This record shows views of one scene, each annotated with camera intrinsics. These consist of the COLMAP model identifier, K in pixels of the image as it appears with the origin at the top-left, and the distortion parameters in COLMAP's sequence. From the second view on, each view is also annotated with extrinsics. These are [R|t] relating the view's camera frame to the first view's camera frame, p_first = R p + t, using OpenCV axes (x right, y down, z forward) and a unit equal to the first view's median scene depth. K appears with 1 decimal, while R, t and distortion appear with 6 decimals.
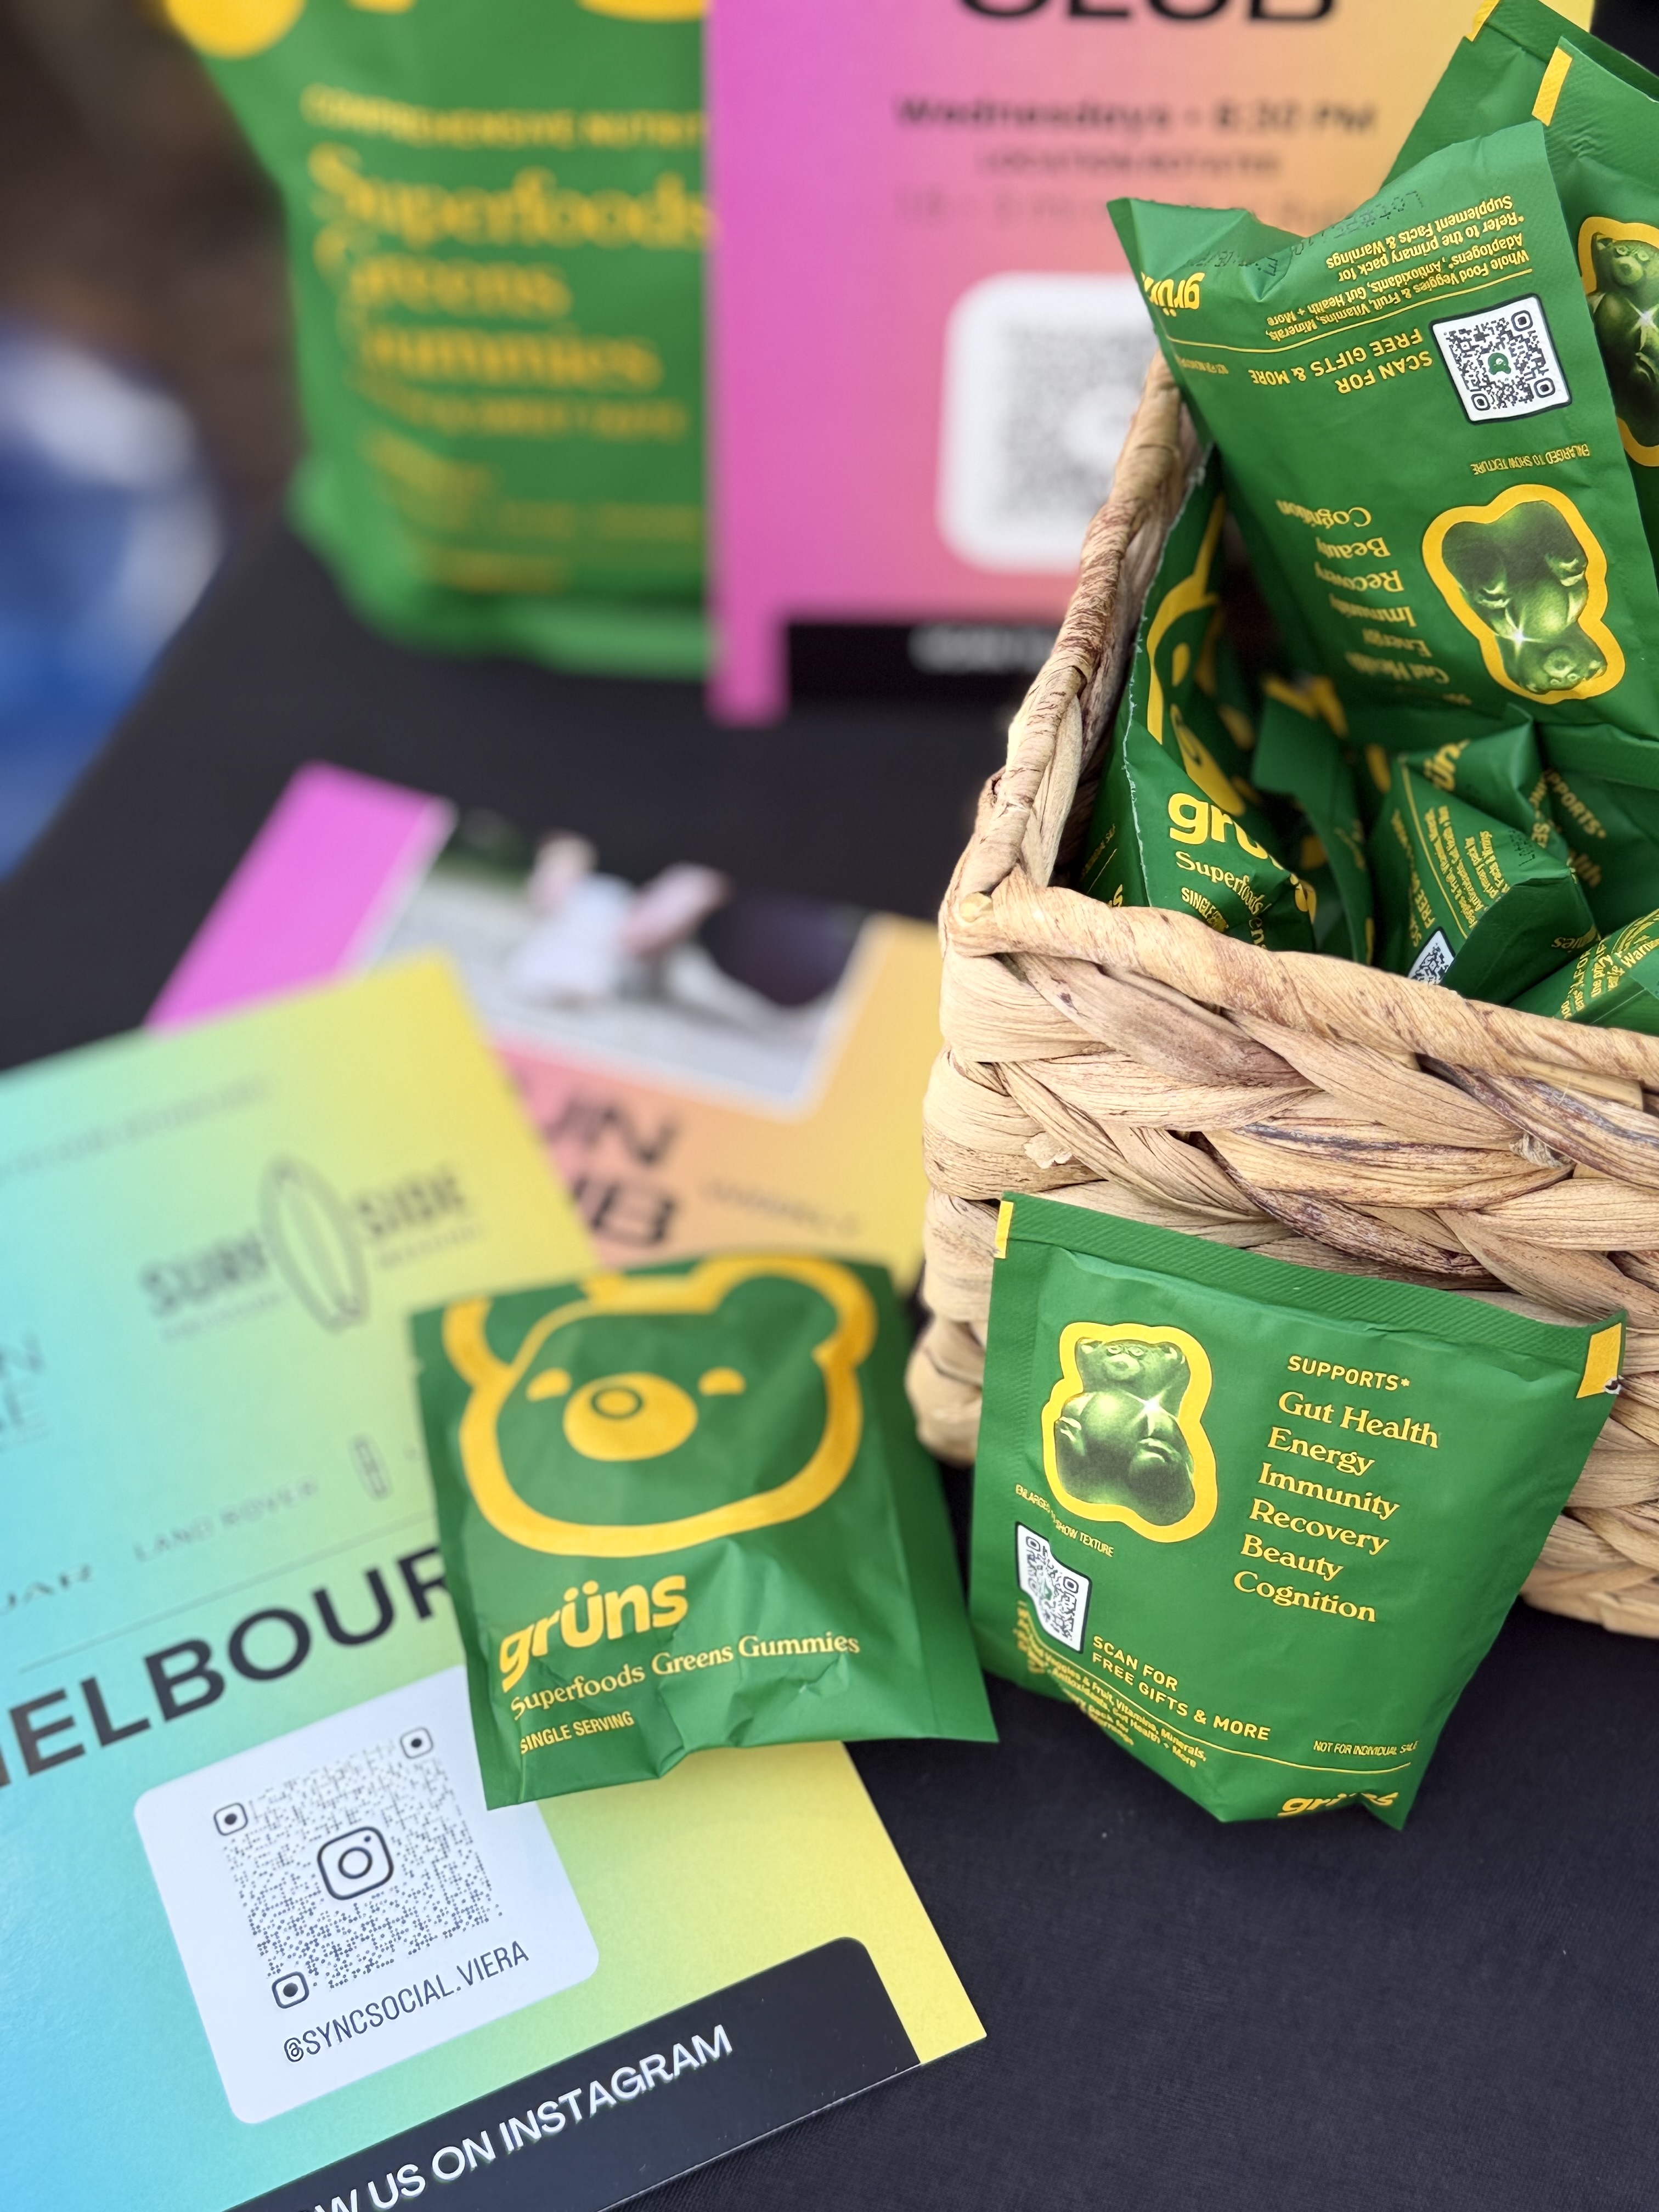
lens RADIAL K [[2989.9, 0, 848.4], [0, 2989.9, 1084.5], [0, 0, 1]] dist [0.186372, -0.332621]
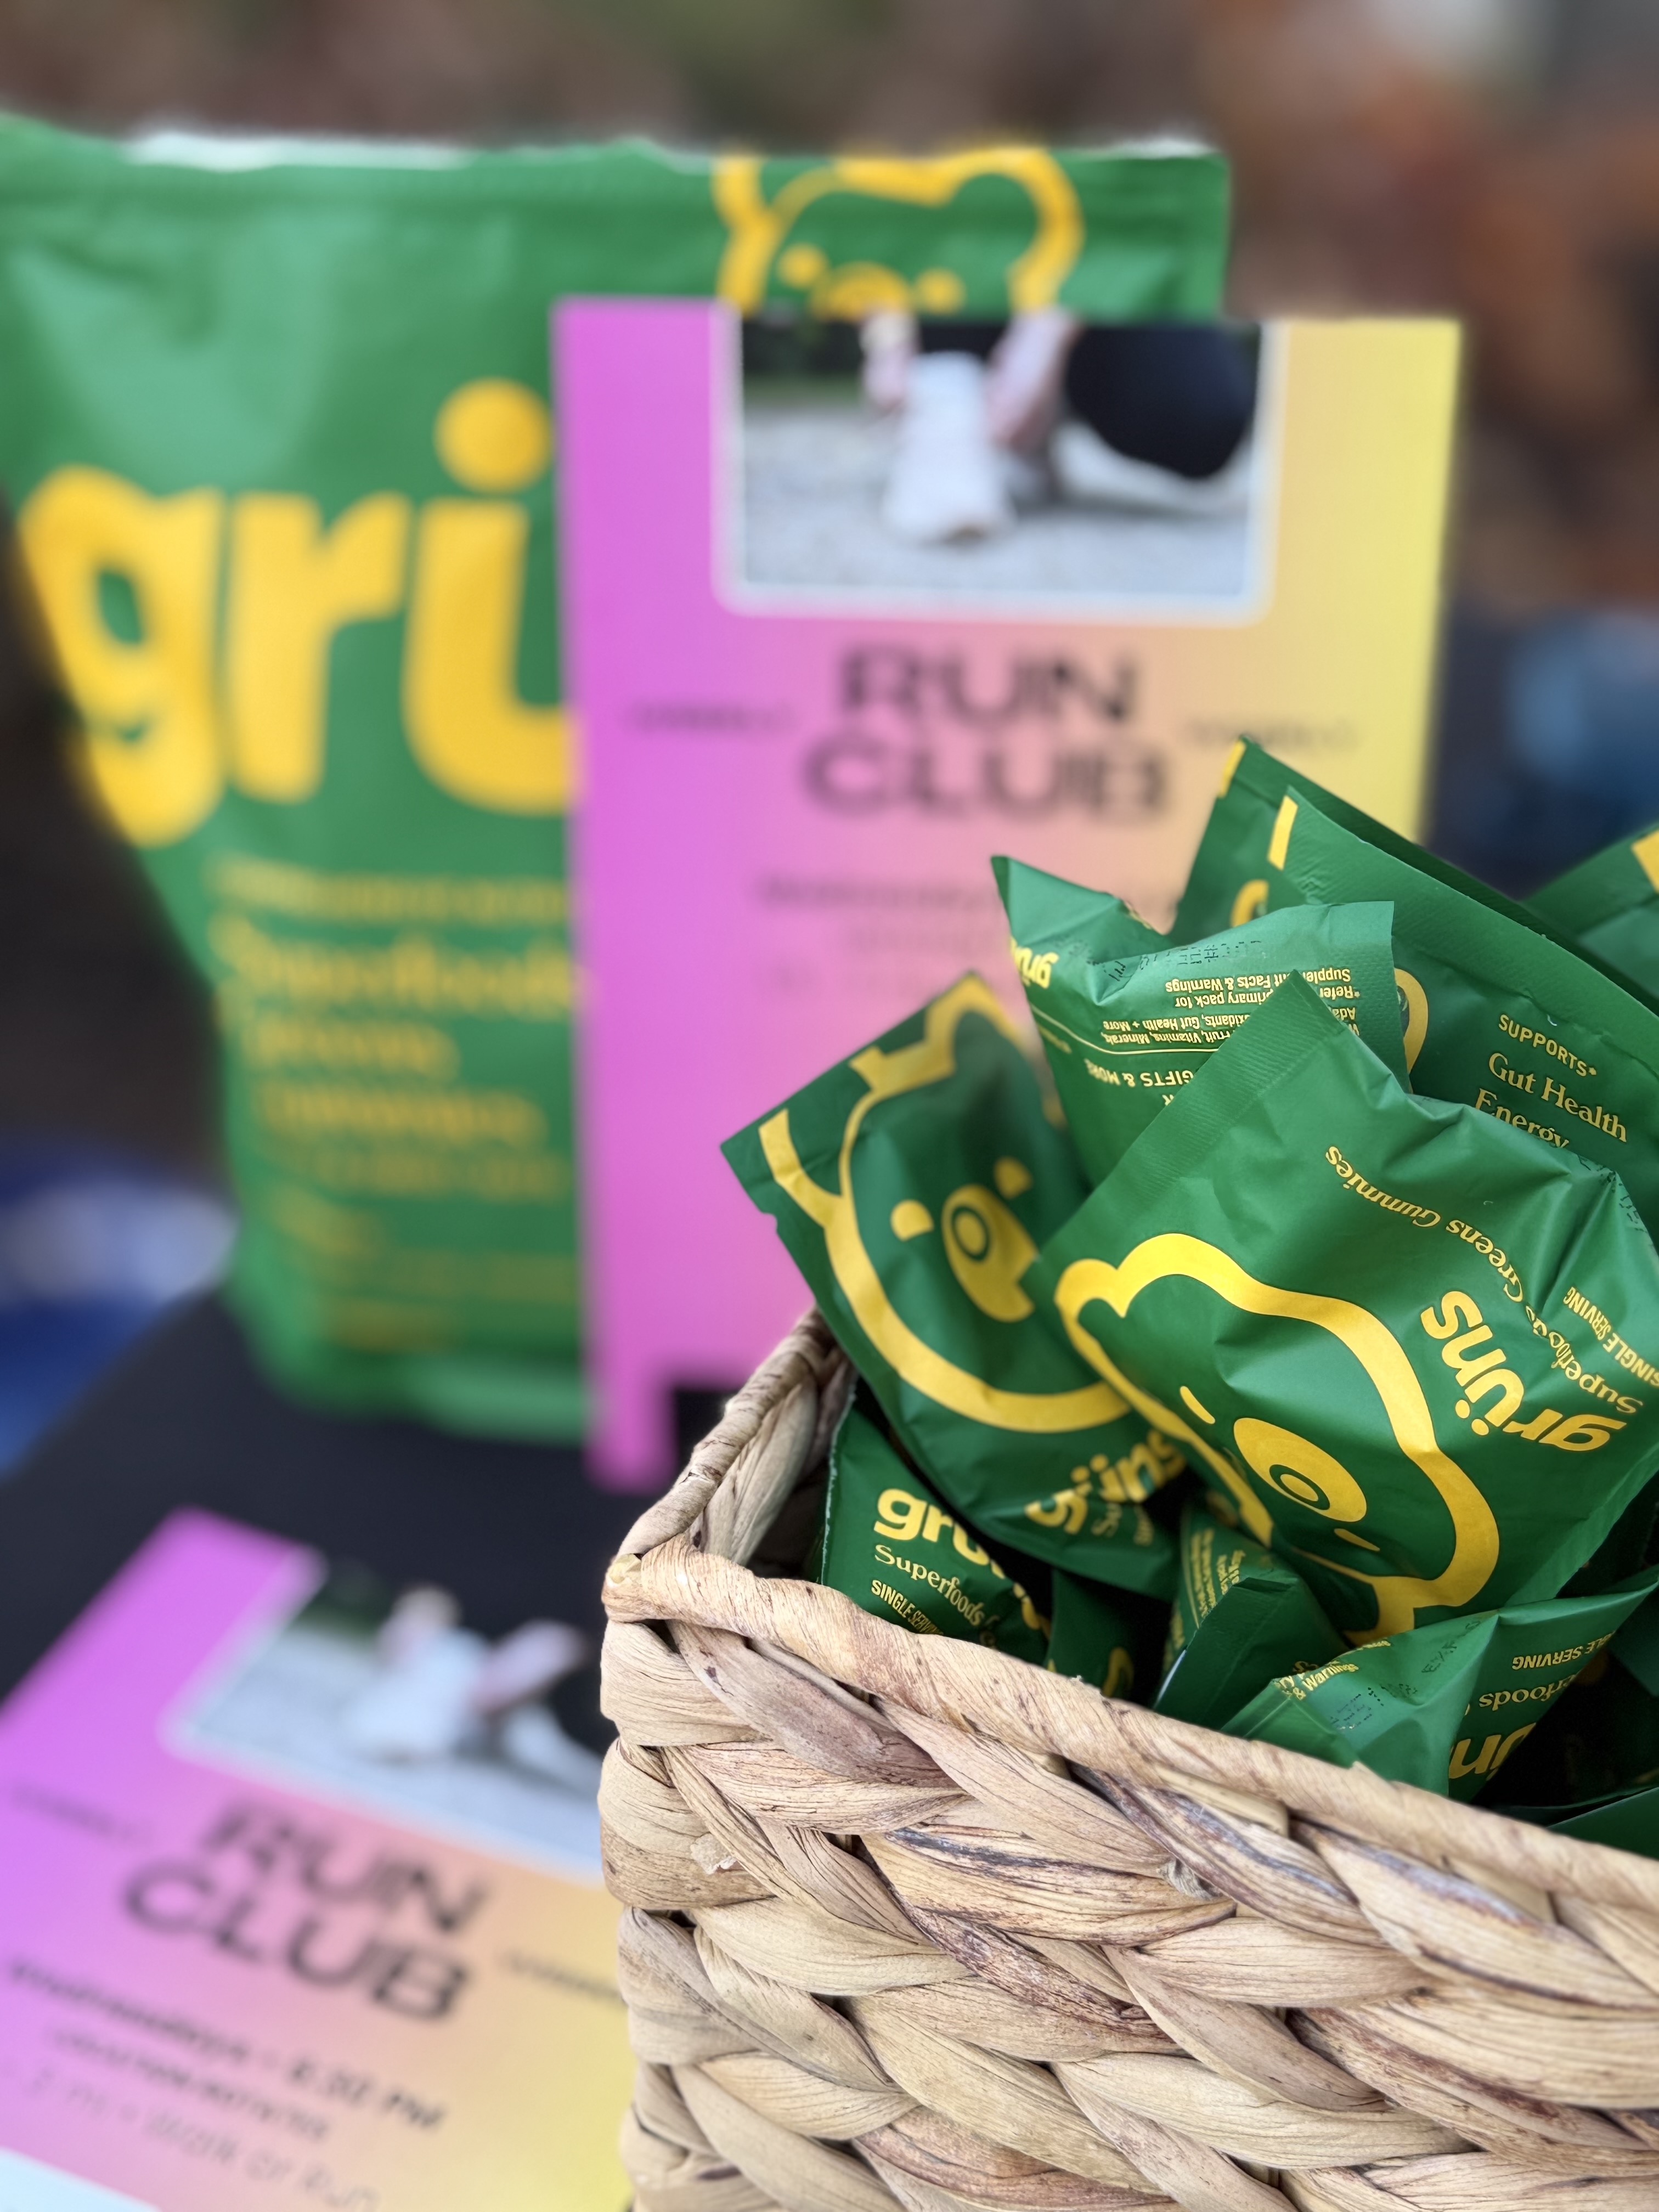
lens RADIAL K [[2991.9, 0, 849.4], [0, 2991.9, 1140.3], [0, 0, 1]] dist [0.213291, -0.575612]
pose [[0.989595, 0.054213, -0.133278, 0.220018], [-0.090356, 0.955022, -0.282433, 0.071253], [0.111972, 0.291536, 0.949984, 0.044012]]
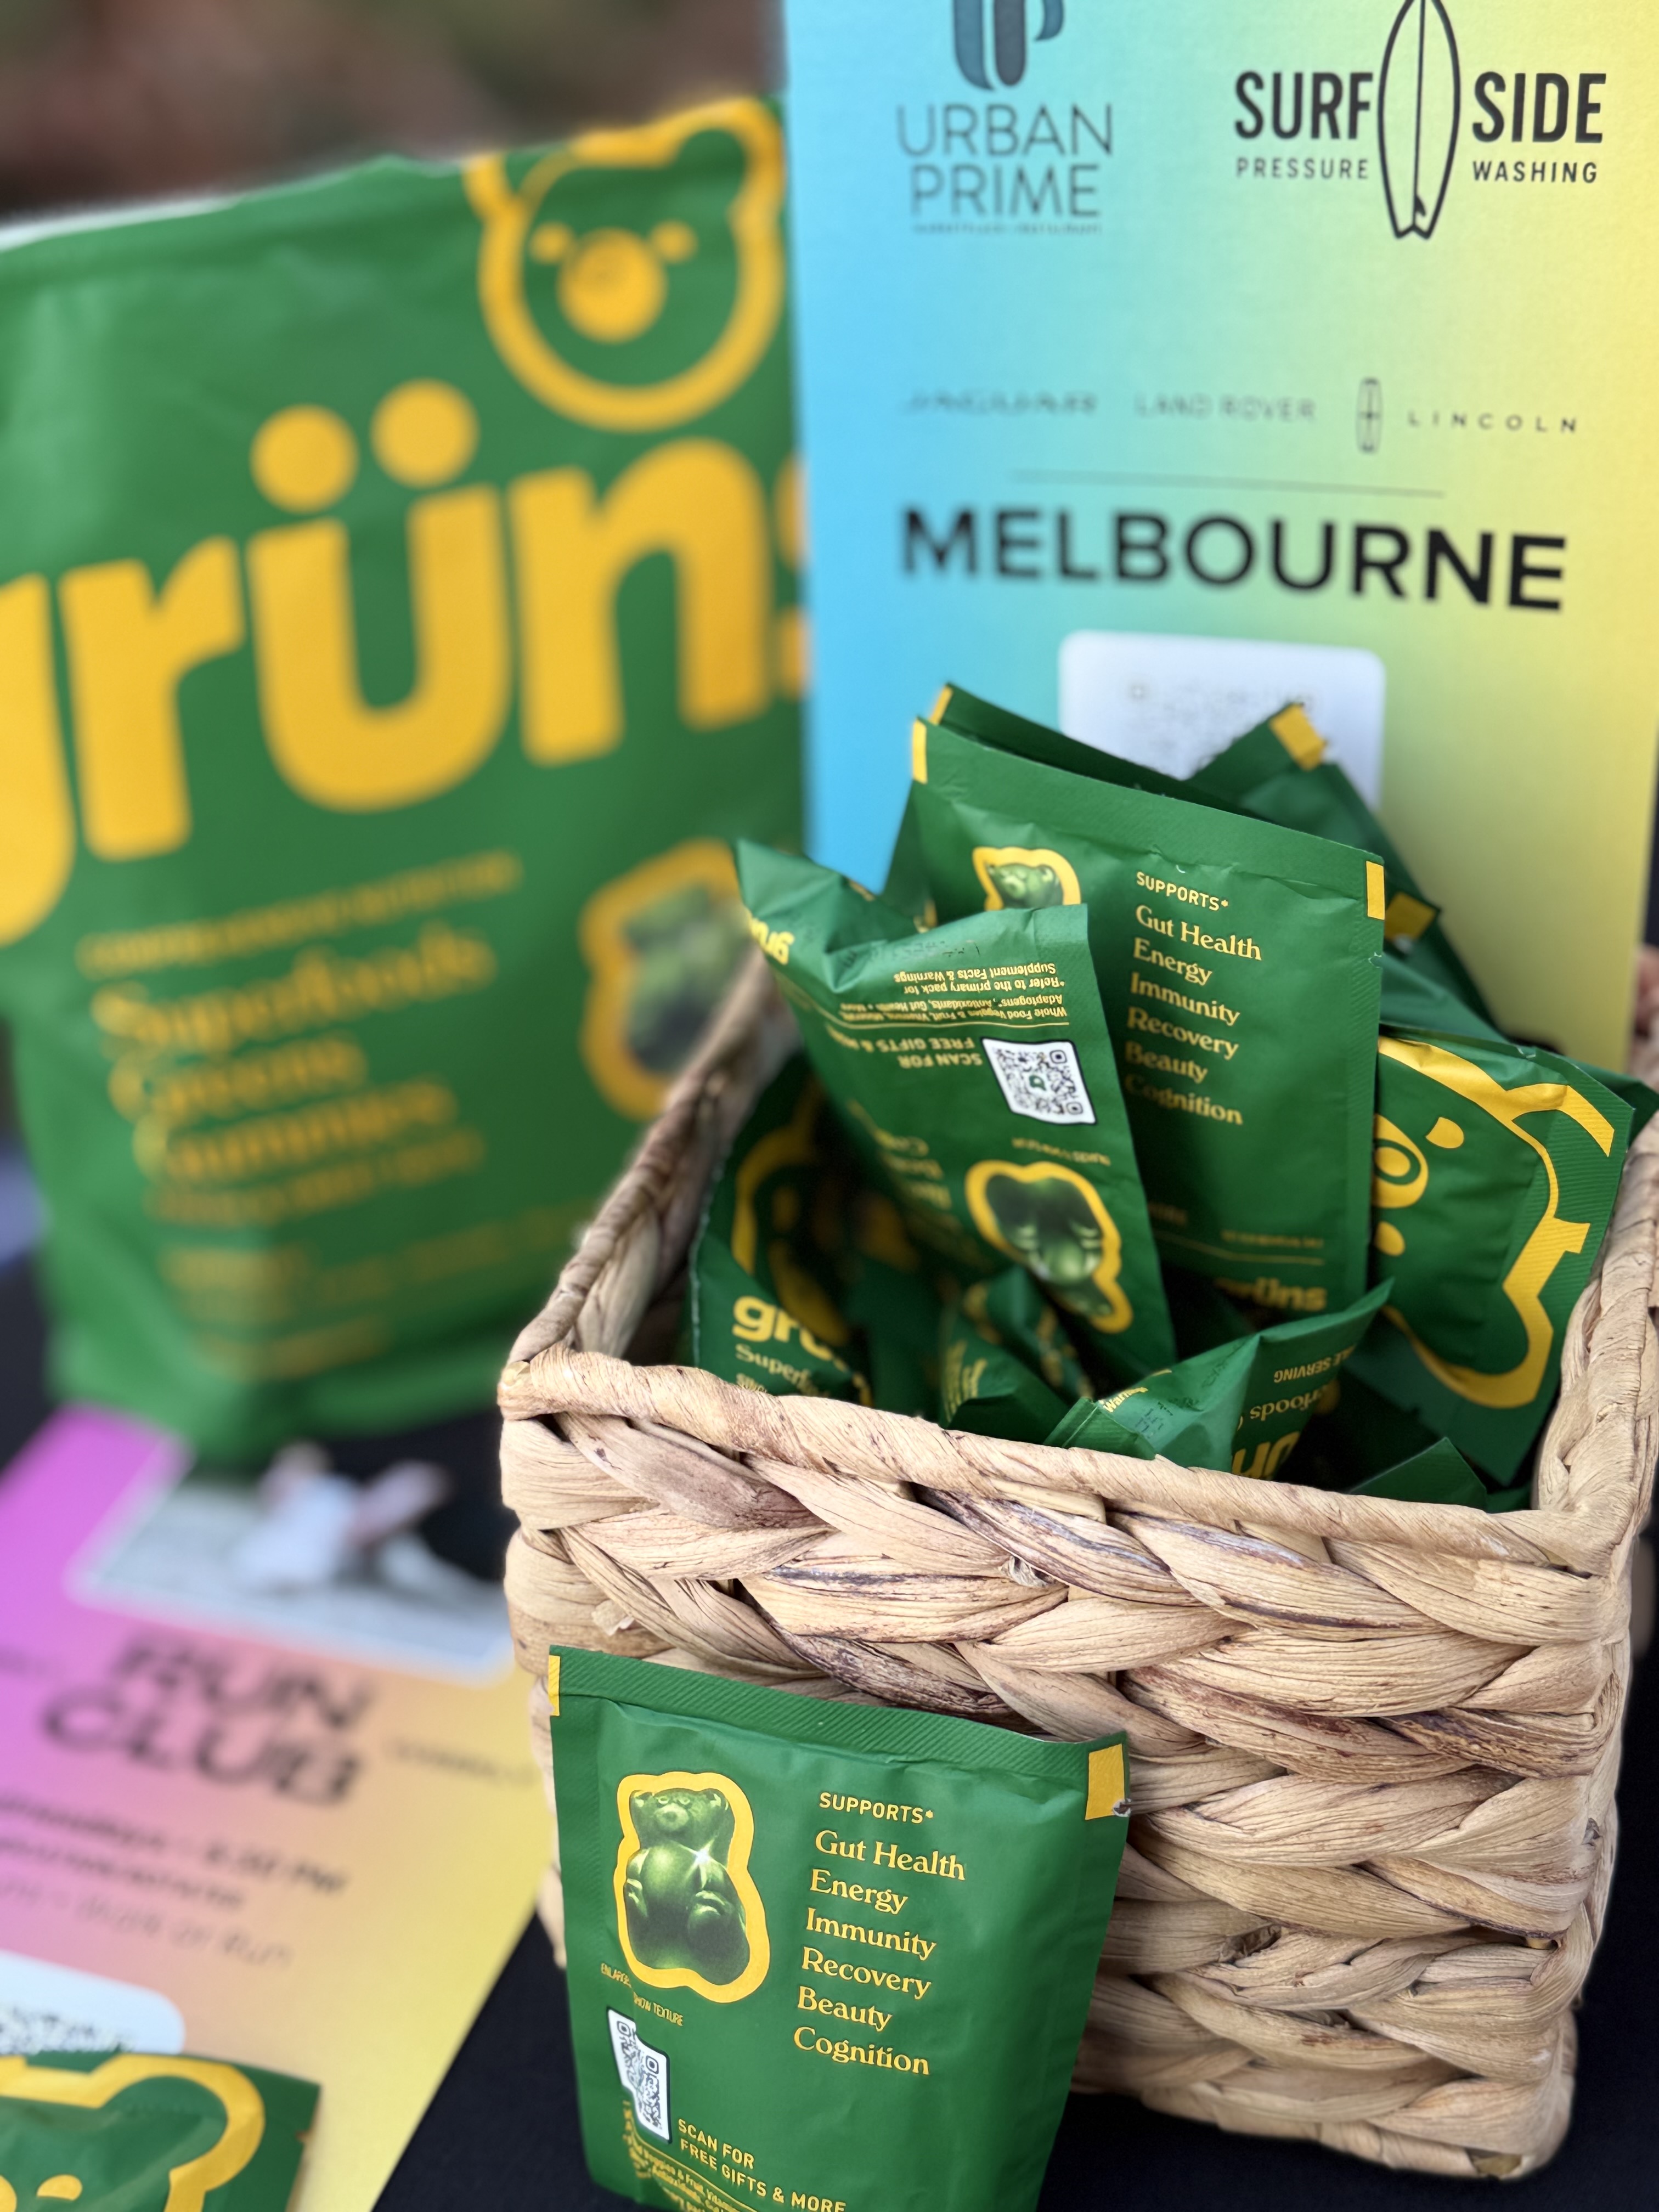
lens RADIAL K [[2979.5, 0, 858.4], [0, 2979.5, 1116.7], [0, 0, 1]] dist [0.185427, -0.482939]
pose [[0.998578, -0.038129, -0.037267, 0.199223], [0.025725, 0.956797, -0.289617, 0.161865], [0.046699, 0.288247, 0.956417, -0.071033]]
